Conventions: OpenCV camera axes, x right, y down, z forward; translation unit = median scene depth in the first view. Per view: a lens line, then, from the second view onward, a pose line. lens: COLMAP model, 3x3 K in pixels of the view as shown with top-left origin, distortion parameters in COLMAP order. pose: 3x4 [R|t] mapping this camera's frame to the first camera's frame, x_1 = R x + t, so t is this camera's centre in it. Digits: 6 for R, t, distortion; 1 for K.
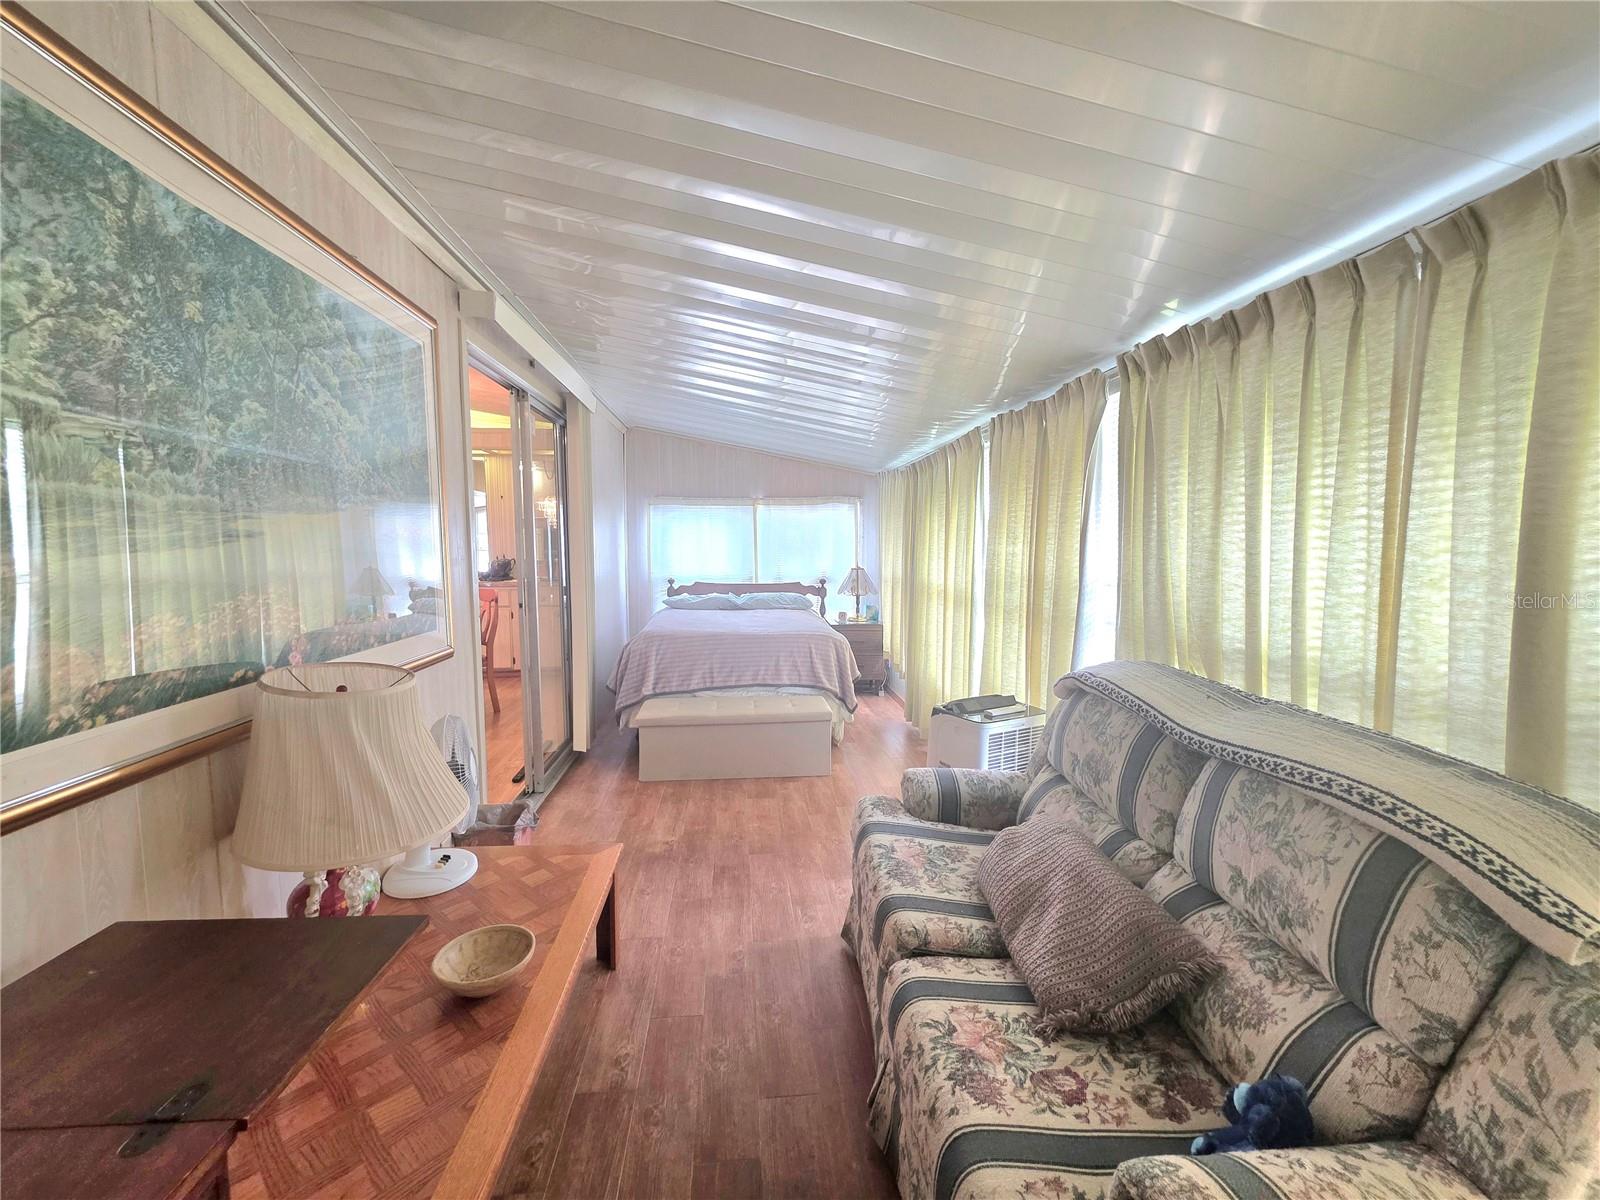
lens RADIAL K [[639.3, 0, 802.5], [0, 639.3, 592.6], [0, 0, 1]] dist [0.001838, 0.000346]
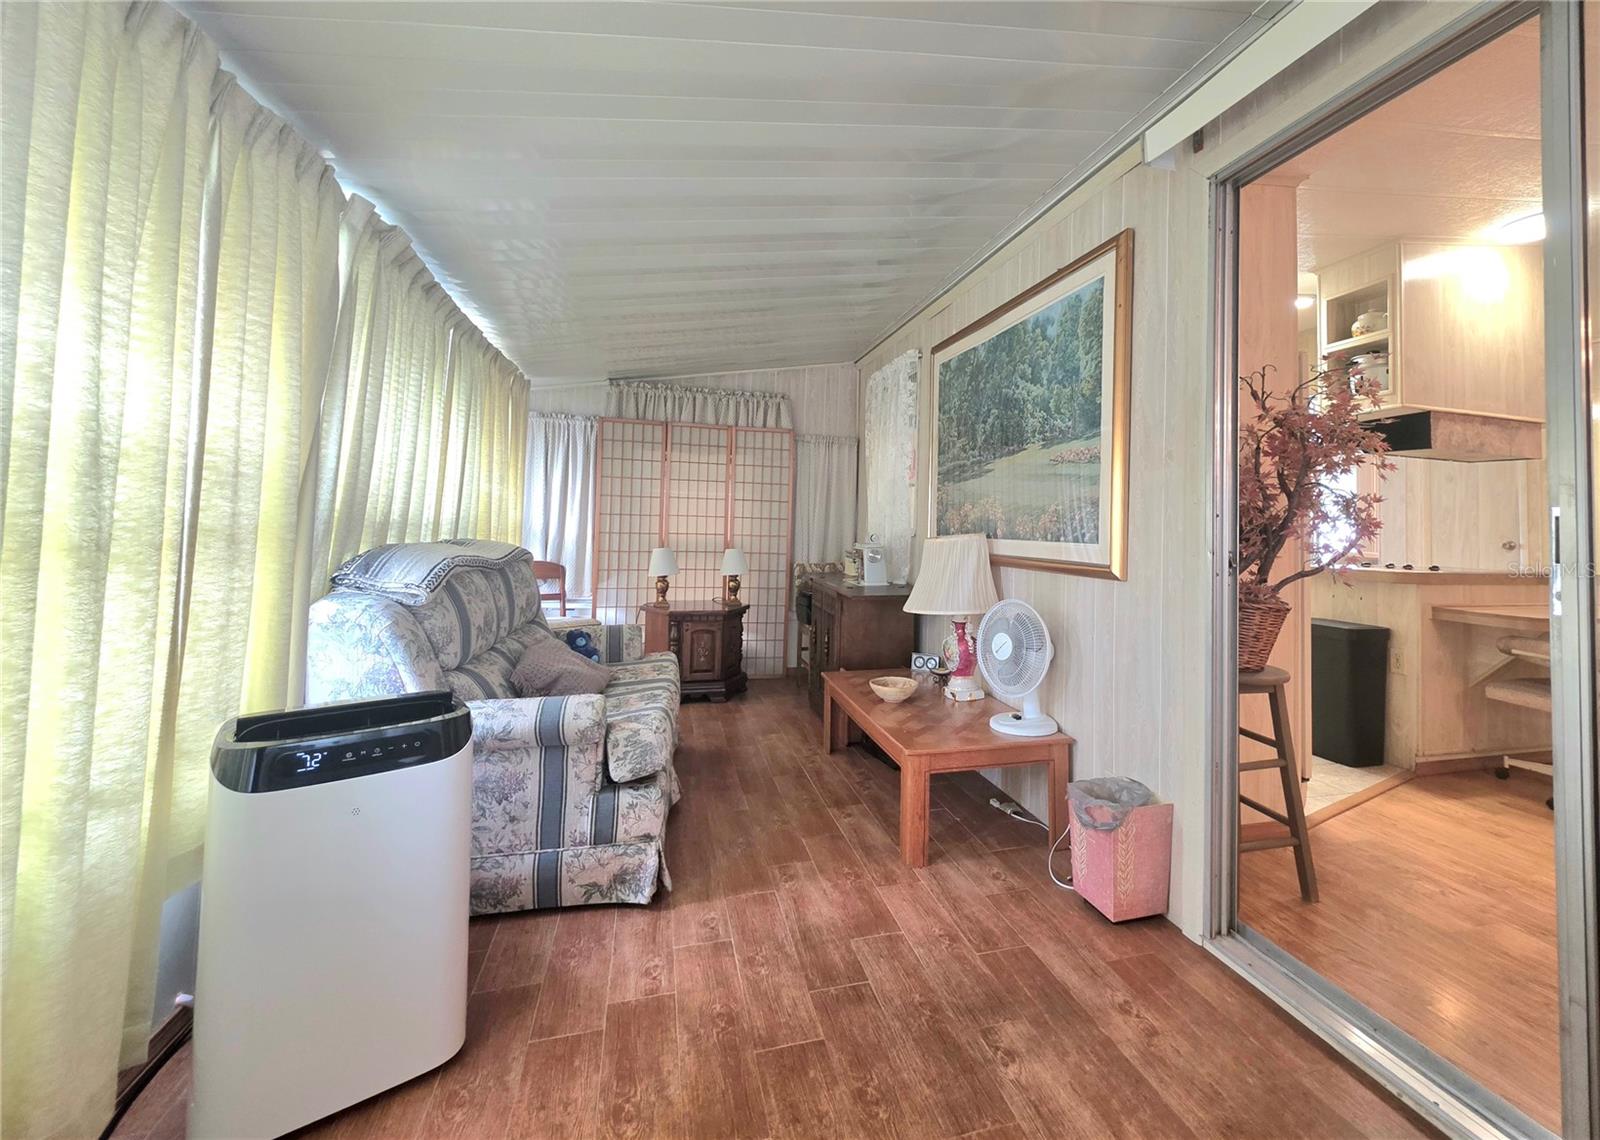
lens RADIAL K [[639.0, 0, 801.7], [0, 639.0, 529.0], [0, 0, 1]] dist [0.004387, 0.000258]
pose [[-0.992441, -0.039959, -0.116033, 0.013522], [-0.049689, 0.995376, 0.082209, -0.035067], [0.112212, 0.087353, -0.989837, 2.519208]]
